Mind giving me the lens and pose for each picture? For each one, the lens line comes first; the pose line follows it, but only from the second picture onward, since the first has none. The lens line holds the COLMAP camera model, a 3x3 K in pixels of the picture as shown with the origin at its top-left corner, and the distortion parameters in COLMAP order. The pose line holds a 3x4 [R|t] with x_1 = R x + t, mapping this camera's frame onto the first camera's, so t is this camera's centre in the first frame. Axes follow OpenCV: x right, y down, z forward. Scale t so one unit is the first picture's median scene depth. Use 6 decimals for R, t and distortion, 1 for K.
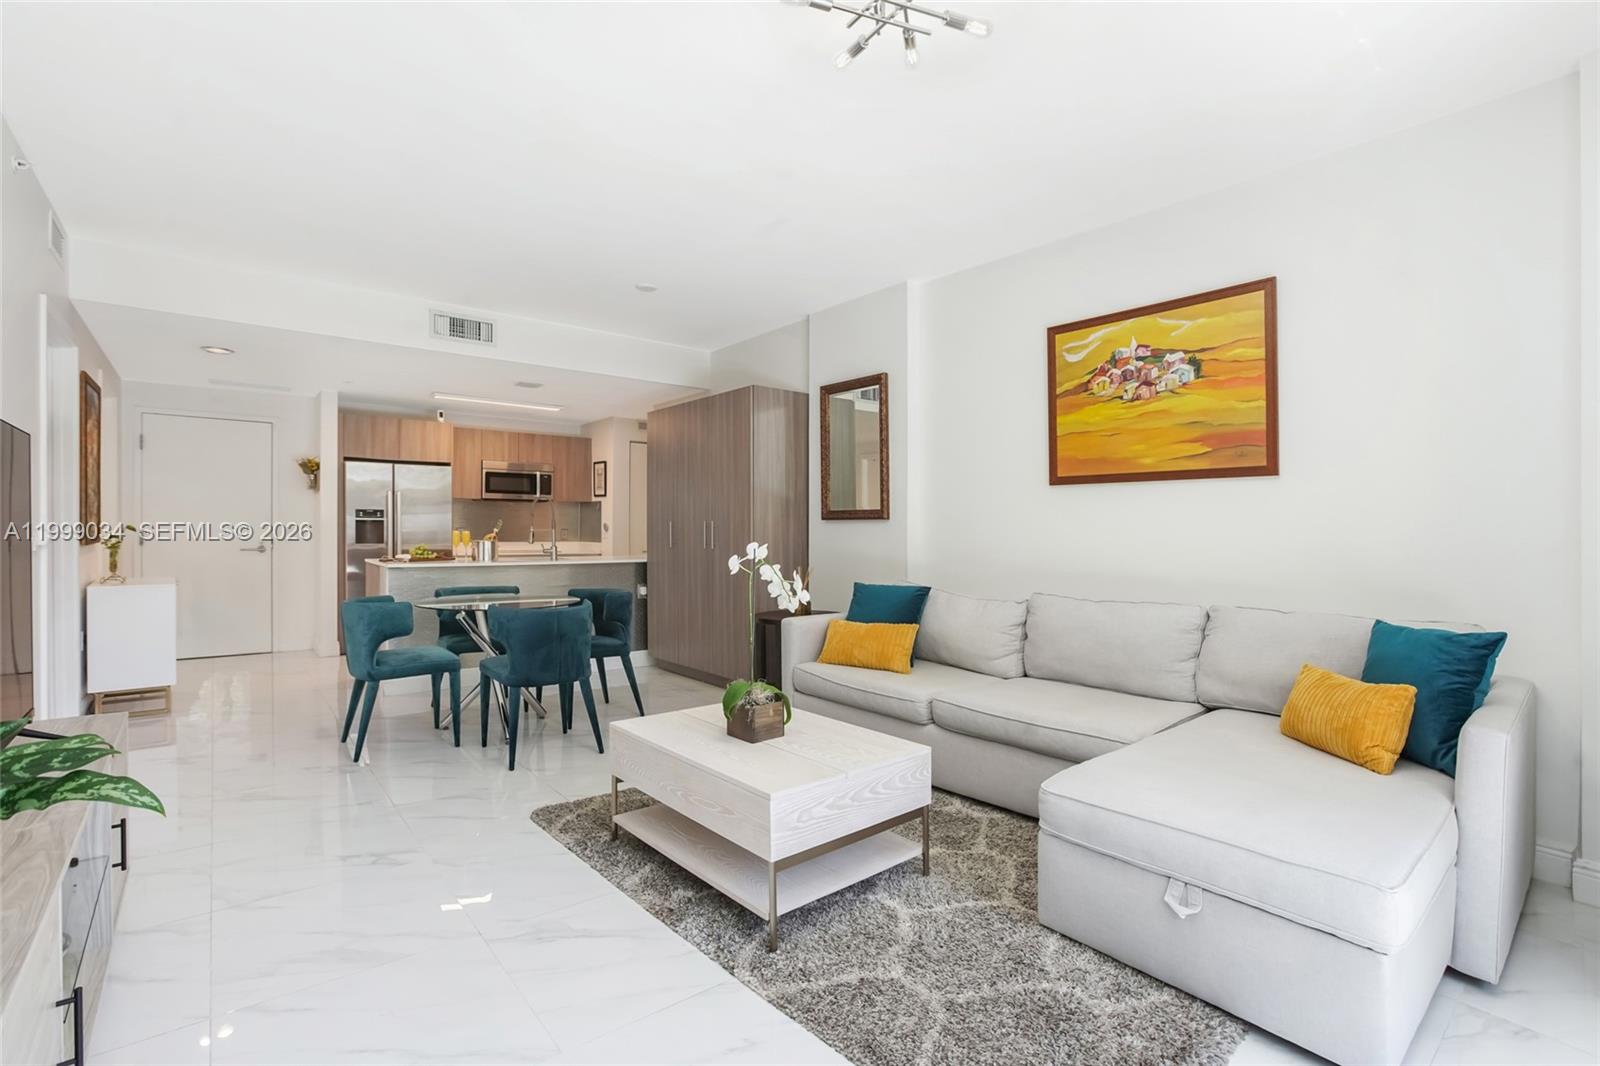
lens RADIAL K [[749.5, 0, 782.5], [0, 749.5, 538.7], [0, 0, 1]] dist [0.001647, 0.000397]
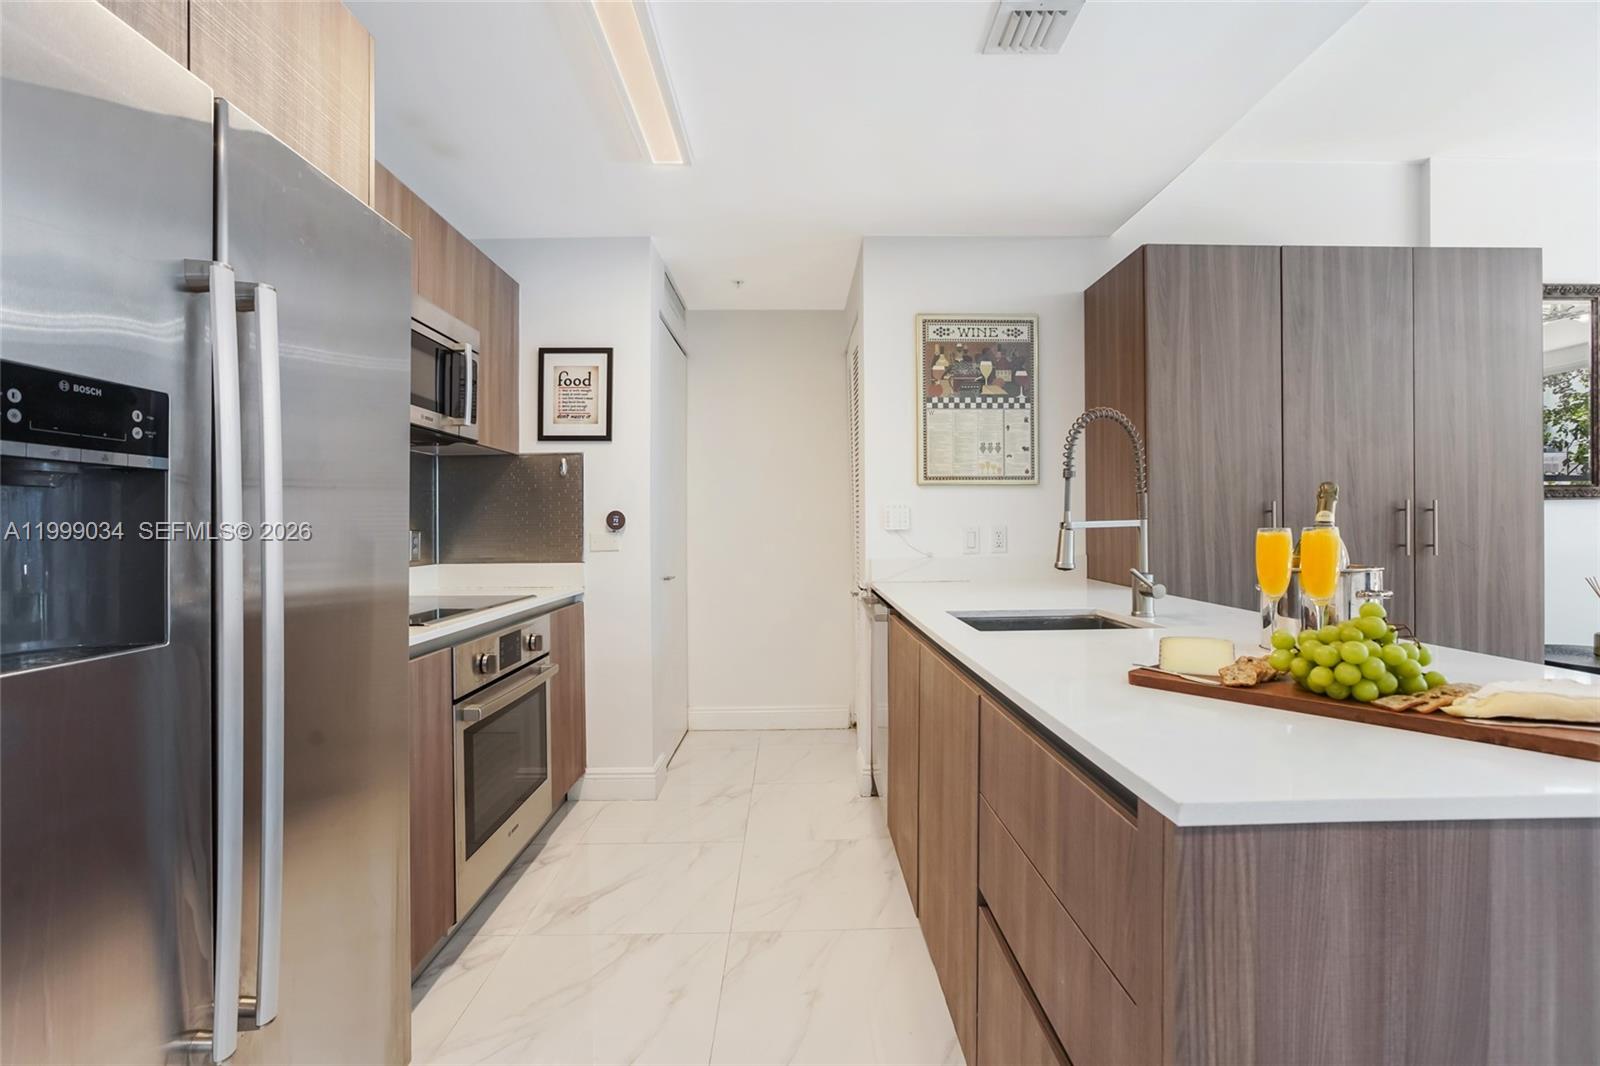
lens RADIAL K [[745.8, 0, 803.6], [0, 745.8, 528.4], [0, 0, 1]] dist [-0.056946, 0.027265]
pose [[0.591067, -0.014417, 0.806494, -0.576751], [0.025752, 0.999668, -0.001003, -0.011525], [-0.806211, 0.021362, 0.591242, 0.839525]]
